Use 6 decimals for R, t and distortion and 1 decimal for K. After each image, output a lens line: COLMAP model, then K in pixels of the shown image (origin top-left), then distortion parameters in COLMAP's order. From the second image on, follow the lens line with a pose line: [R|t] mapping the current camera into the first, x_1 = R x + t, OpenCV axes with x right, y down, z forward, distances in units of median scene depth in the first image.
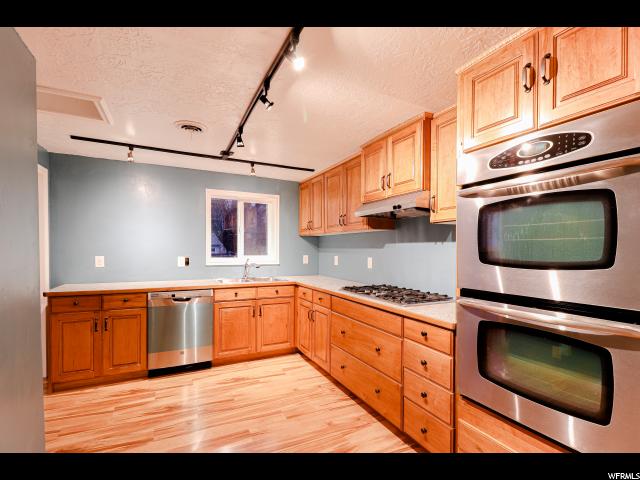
lens RADIAL K [[302.6, 0, 319.3], [0, 302.6, 254.2], [0, 0, 1]] dist [-0.001314, -0.000503]
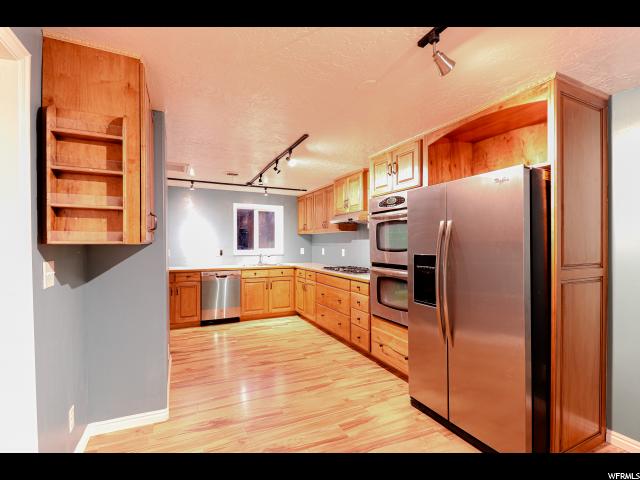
lens RADIAL K [[299.0, 0, 318.4], [0, 299.0, 245.2], [0, 0, 1]] dist [-0.001878, -0.000823]
pose [[0.999862, -0.007015, -0.015057, 0.075274], [0.006863, 0.999925, -0.010131, 0.007379], [0.015127, 0.010026, 0.999835, -0.574804]]
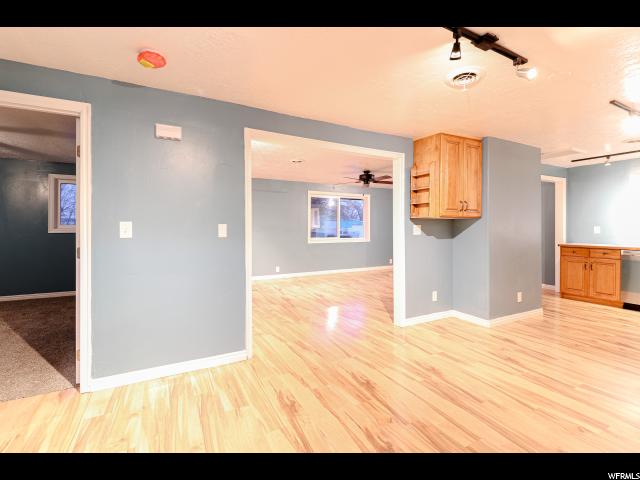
lens RADIAL K [[294.5, 0, 317.6], [0, 294.5, 228.7], [0, 0, 1]] dist [-0.001703, -0.000488]
pose [[0.030353, -0.004463, -0.999529, 0.851931], [-0.014853, 0.999878, -0.004916, 0.053212], [0.999429, 0.014995, 0.030283, -0.554510]]
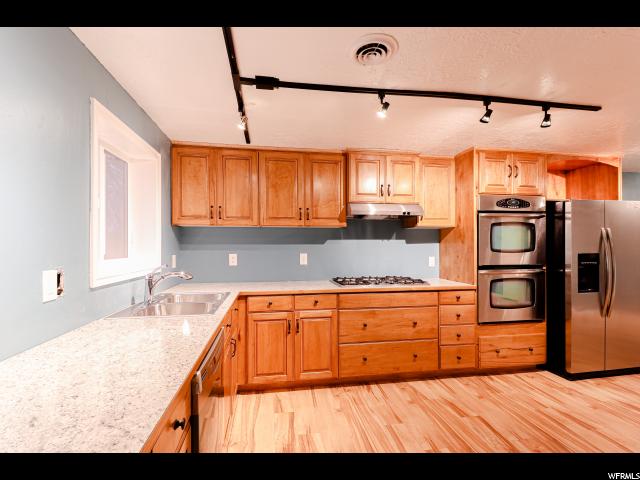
lens RADIAL K [[299.0, 0, 318.4], [0, 299.0, 245.2], [0, 0, 1]] dist [-0.001878, -0.000823]
pose [[0.292849, -0.005789, 0.956141, -0.864399], [0.020789, 0.999784, -0.000314, -0.017776], [-0.955933, 0.019970, 0.292907, 0.772418]]
